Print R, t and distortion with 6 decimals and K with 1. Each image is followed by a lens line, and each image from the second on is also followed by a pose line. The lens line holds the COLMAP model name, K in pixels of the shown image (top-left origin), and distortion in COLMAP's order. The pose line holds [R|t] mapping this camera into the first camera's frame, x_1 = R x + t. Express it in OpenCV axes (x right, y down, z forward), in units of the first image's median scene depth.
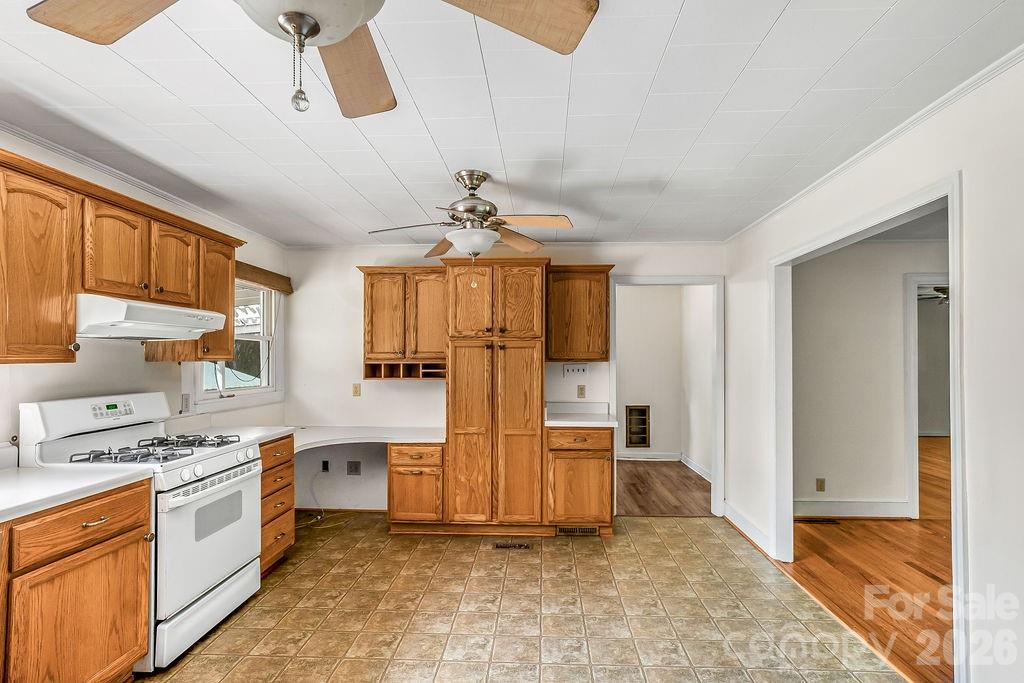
lens RADIAL K [[521.2, 0, 524.4], [0, 521.2, 354.2], [0, 0, 1]] dist [-0.019697, 0.023475]
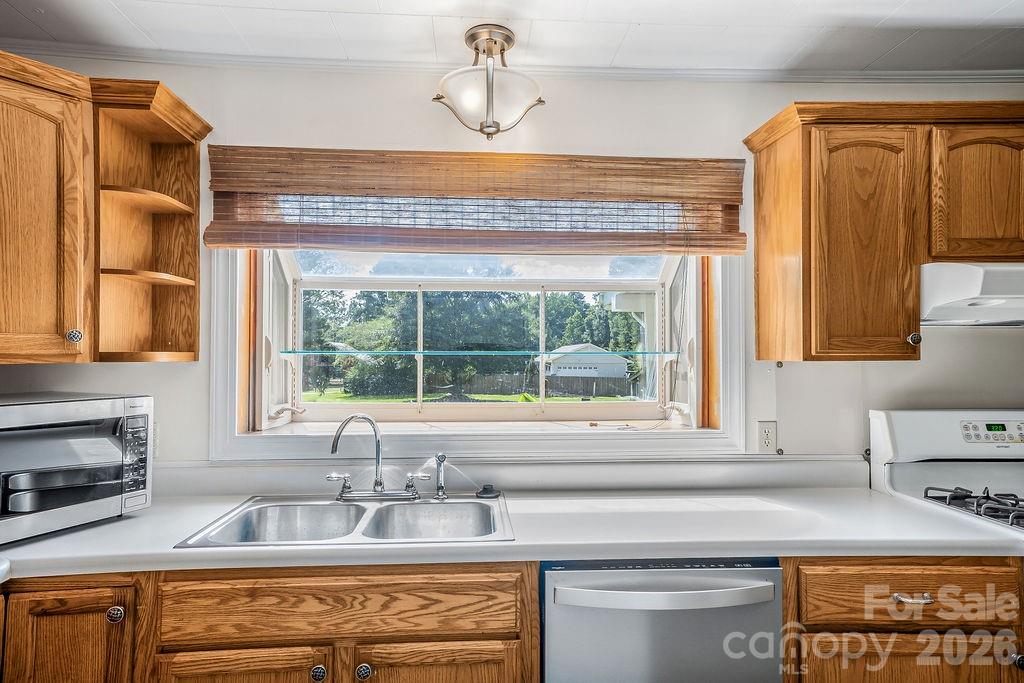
lens RADIAL K [[628.2, 0, 503.8], [0, 628.2, 345.8], [0, 0, 1]] dist [0.037845, 0.002051]
pose [[0.102109, -0.013625, -0.994680, -0.028951], [0.006959, 0.999892, -0.012982, 0.002175], [0.994749, -0.005596, 0.102193, 0.234785]]
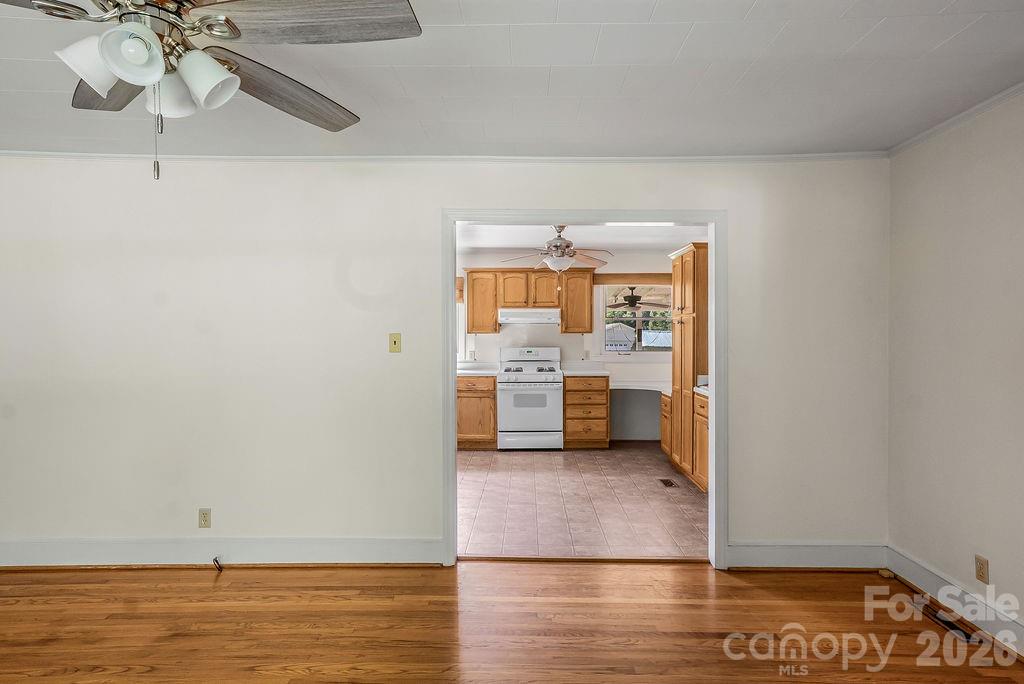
lens RADIAL K [[585.3, 0, 512.0], [0, 585.3, 342.0], [0, 0, 1]] dist [0.000250, -0.000005]
pose [[0.029846, 0.015418, -0.999436, 1.586886], [0.008314, 0.999843, 0.015672, 0.009175], [0.999520, -0.008777, 0.029713, 0.683658]]
